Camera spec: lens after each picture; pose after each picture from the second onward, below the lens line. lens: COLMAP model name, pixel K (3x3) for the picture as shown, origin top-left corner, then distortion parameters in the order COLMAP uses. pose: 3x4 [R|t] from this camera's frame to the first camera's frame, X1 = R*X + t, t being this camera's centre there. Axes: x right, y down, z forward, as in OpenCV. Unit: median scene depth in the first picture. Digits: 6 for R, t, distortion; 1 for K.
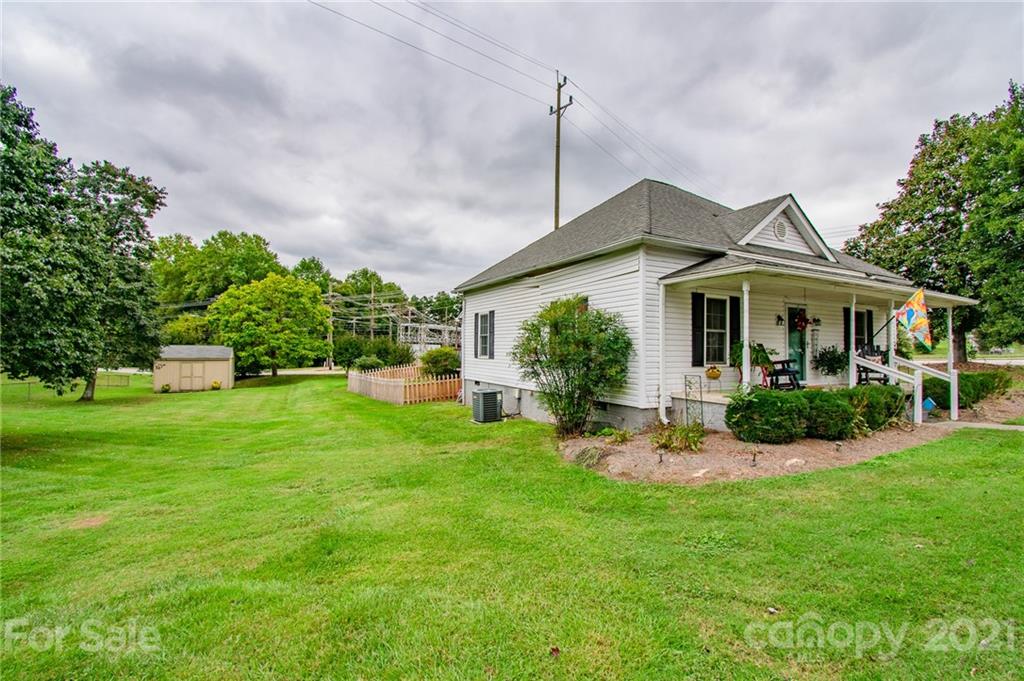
lens RADIAL K [[462.8, 0, 512.0], [0, 462.8, 340.5], [0, 0, 1]] dist [0.031555, -0.023526]
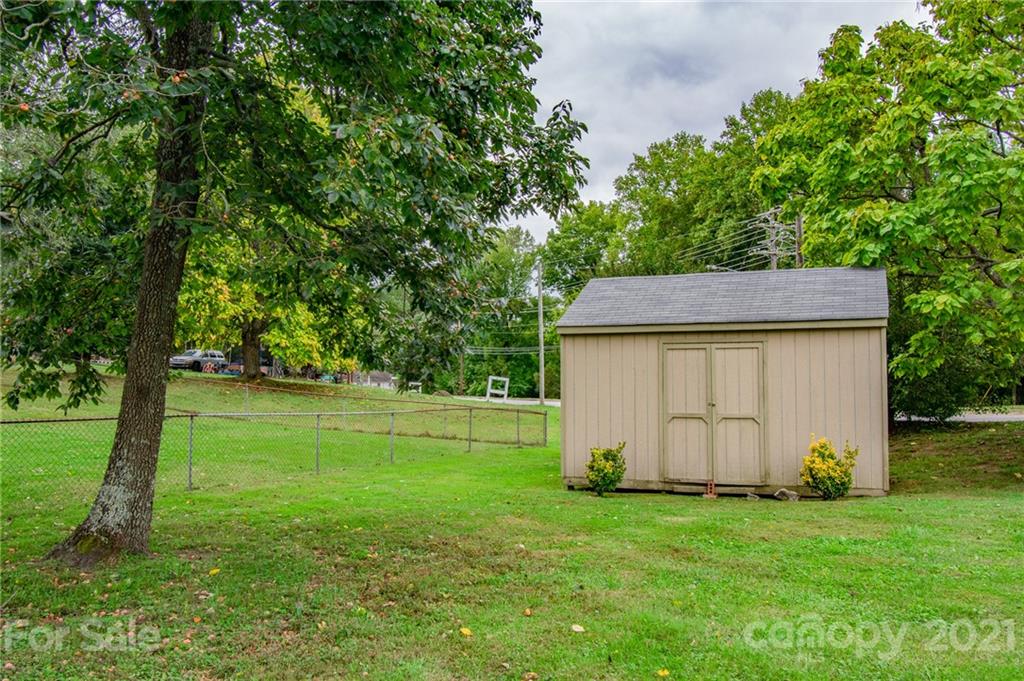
lens RADIAL K [[876.5, 0, 512.0], [0, 876.5, 340.5], [0, 0, 1]] dist [-0.001682, -0.001260]
pose [[0.677295, -0.048121, -0.734136, -0.463957], [0.027312, 0.998815, -0.040272, 0.057330], [0.735204, 0.007225, 0.677807, 0.679706]]
